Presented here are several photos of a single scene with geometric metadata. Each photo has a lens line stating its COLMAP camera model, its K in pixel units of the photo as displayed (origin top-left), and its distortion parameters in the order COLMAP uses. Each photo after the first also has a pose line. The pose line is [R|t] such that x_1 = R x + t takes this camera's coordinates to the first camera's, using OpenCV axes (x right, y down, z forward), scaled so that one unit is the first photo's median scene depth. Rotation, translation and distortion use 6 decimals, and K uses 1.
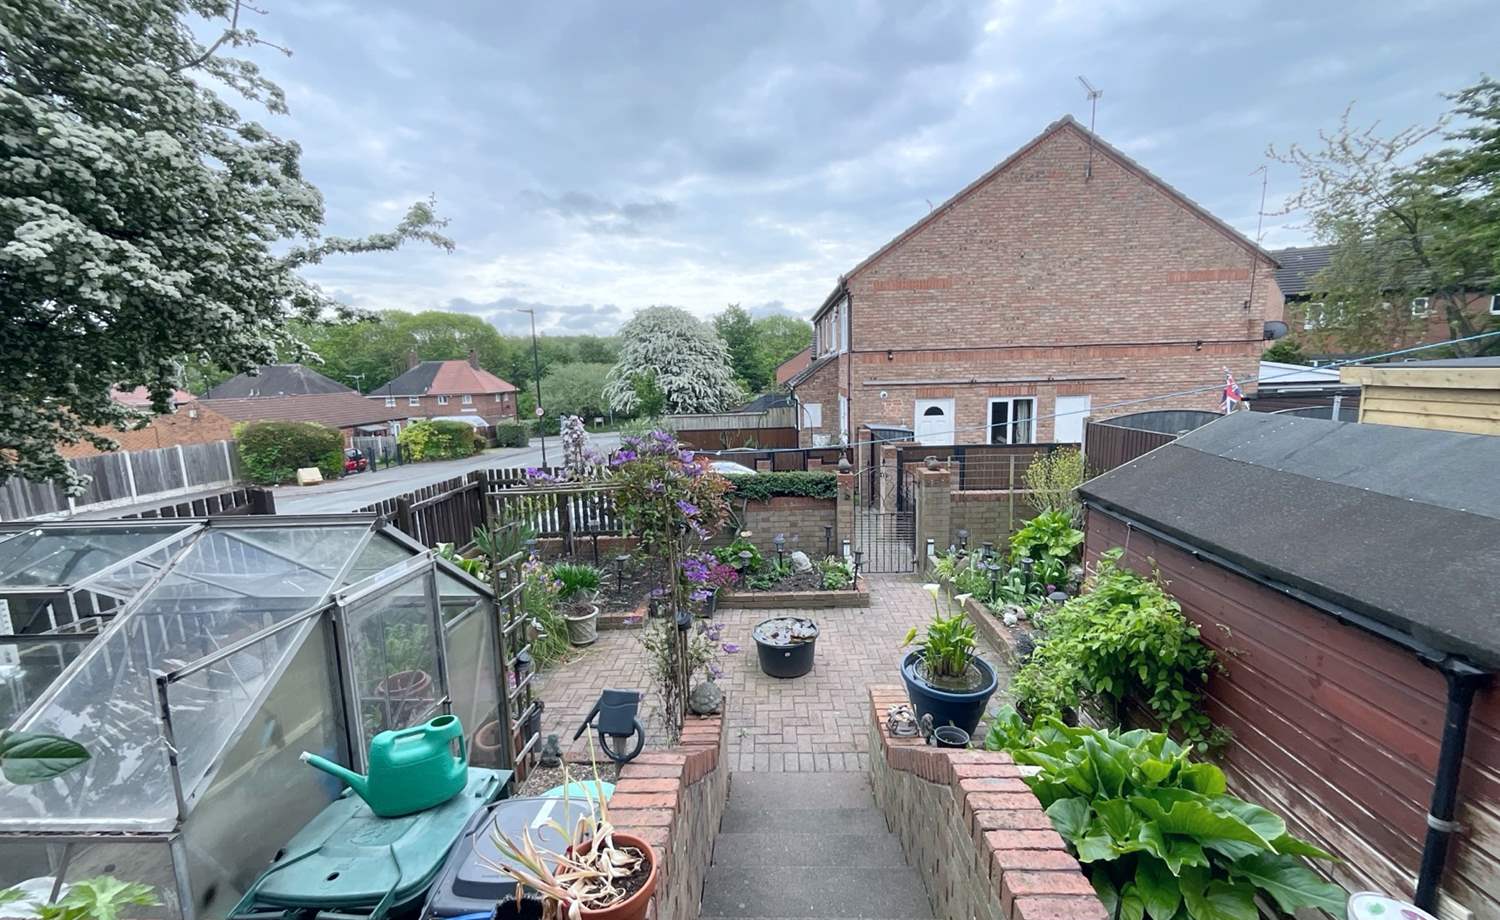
lens RADIAL K [[609.6, 0, 746.6], [0, 609.6, 466.0], [0, 0, 1]] dist [0.001150, 0.000204]
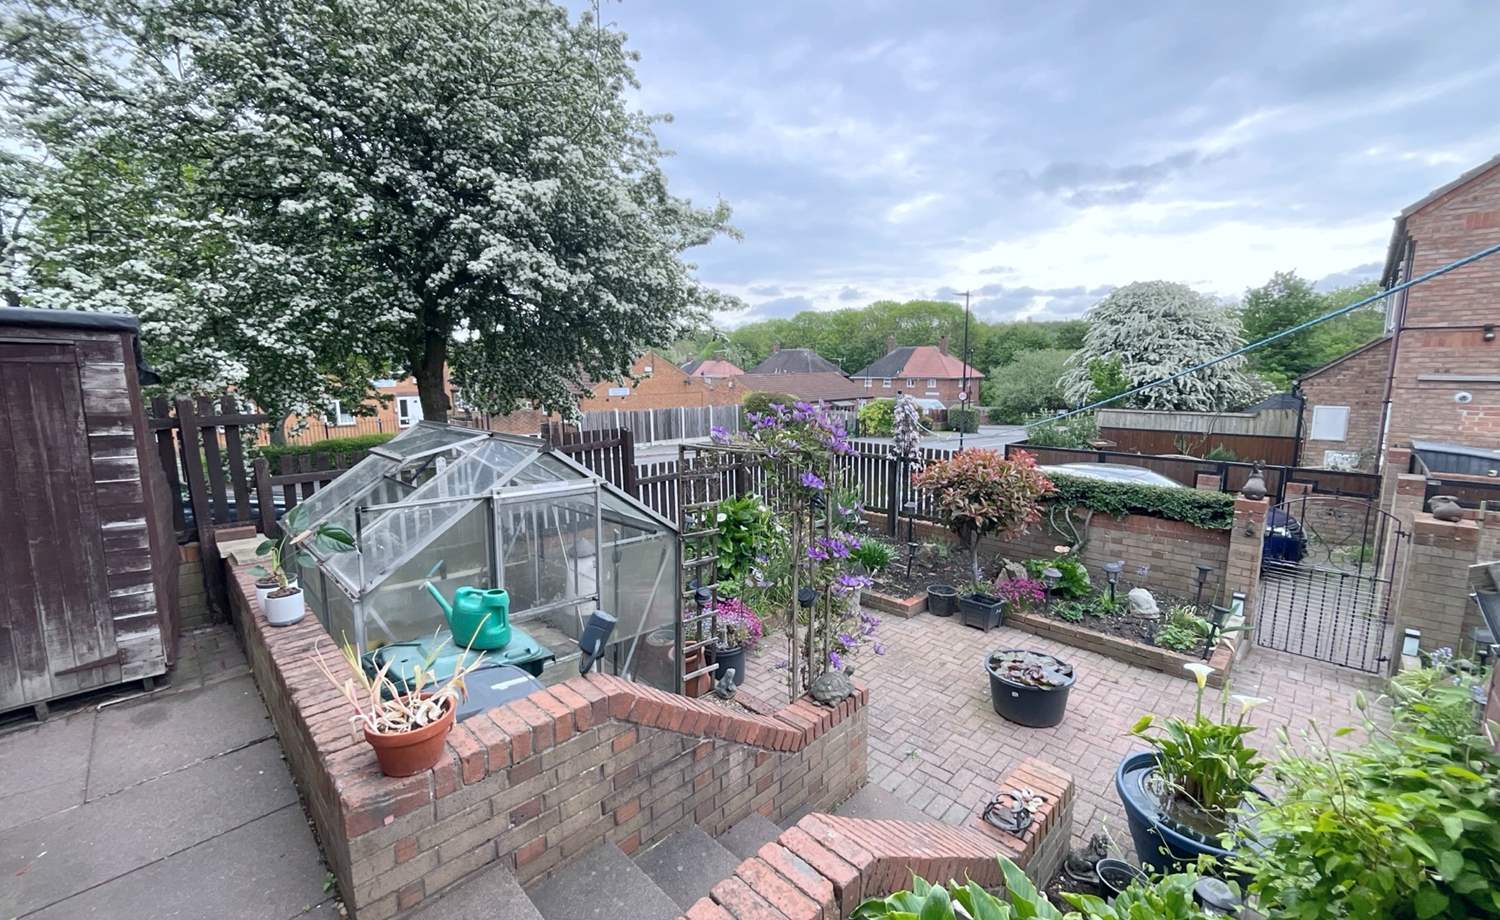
lens RADIAL K [[609.6, 0, 747.9], [0, 609.6, 449.2], [0, 0, 1]] dist [0.001150, 0.000204]
pose [[0.735935, 0.116603, -0.666936, 0.125335], [-0.120721, 0.991872, 0.040203, -0.001855], [0.666203, 0.050926, 0.744030, 0.059006]]
